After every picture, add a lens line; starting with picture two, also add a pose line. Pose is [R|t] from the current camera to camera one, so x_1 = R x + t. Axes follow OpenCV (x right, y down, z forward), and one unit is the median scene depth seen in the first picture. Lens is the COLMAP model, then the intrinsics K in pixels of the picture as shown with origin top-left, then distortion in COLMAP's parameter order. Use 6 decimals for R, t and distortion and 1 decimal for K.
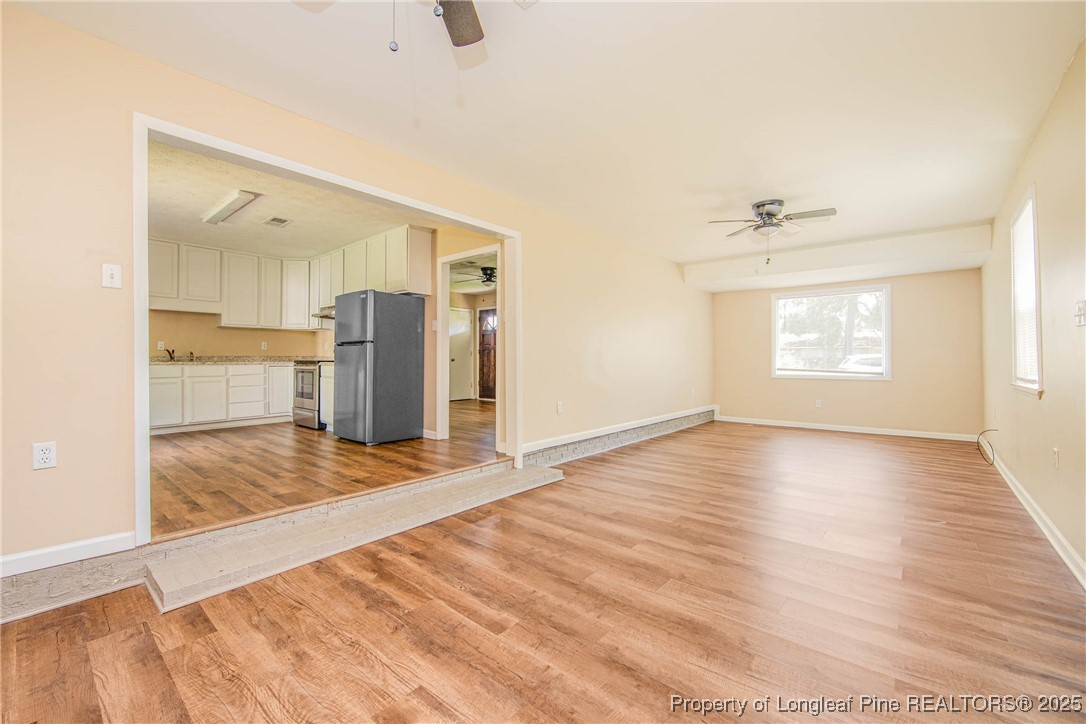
lens RADIAL K [[438.0, 0, 536.4], [0, 438.0, 358.0], [0, 0, 1]] dist [-0.007295, 0.000765]
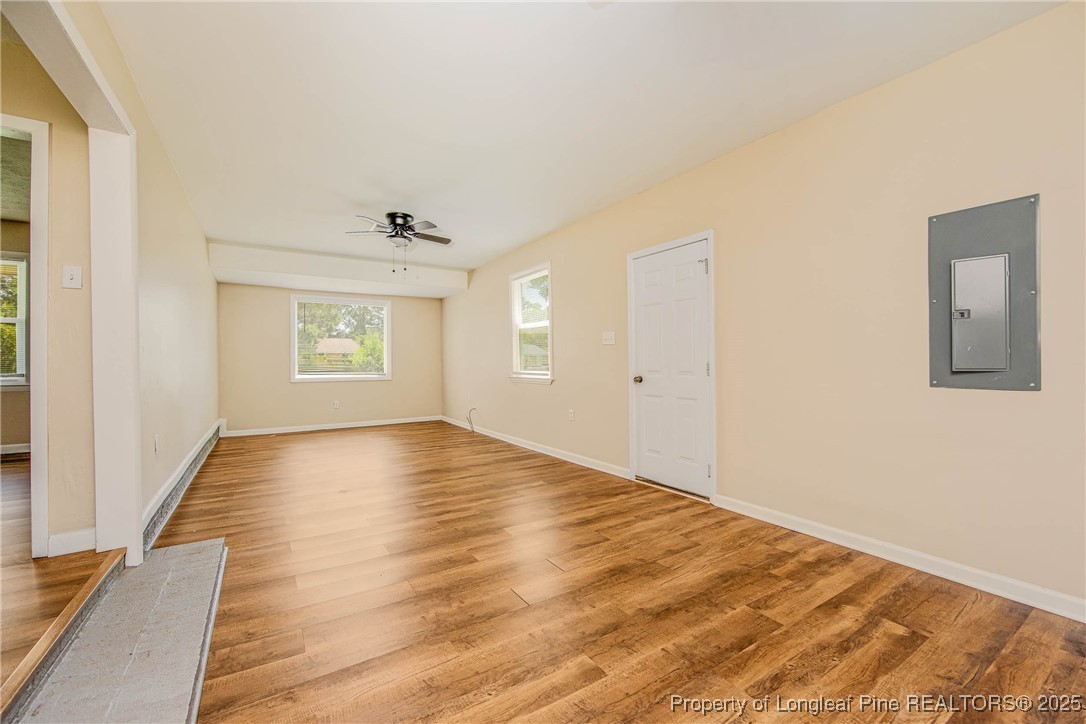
lens RADIAL K [[444.2, 0, 543.0], [0, 444.2, 362.0], [0, 0, 1]] dist [-0.001113, 0.000045]
pose [[0.287123, 0.000420, 0.957894, -0.584500], [-0.001109, 0.999999, -0.000106, 0.002875], [-0.957893, -0.001031, 0.287123, 0.517207]]
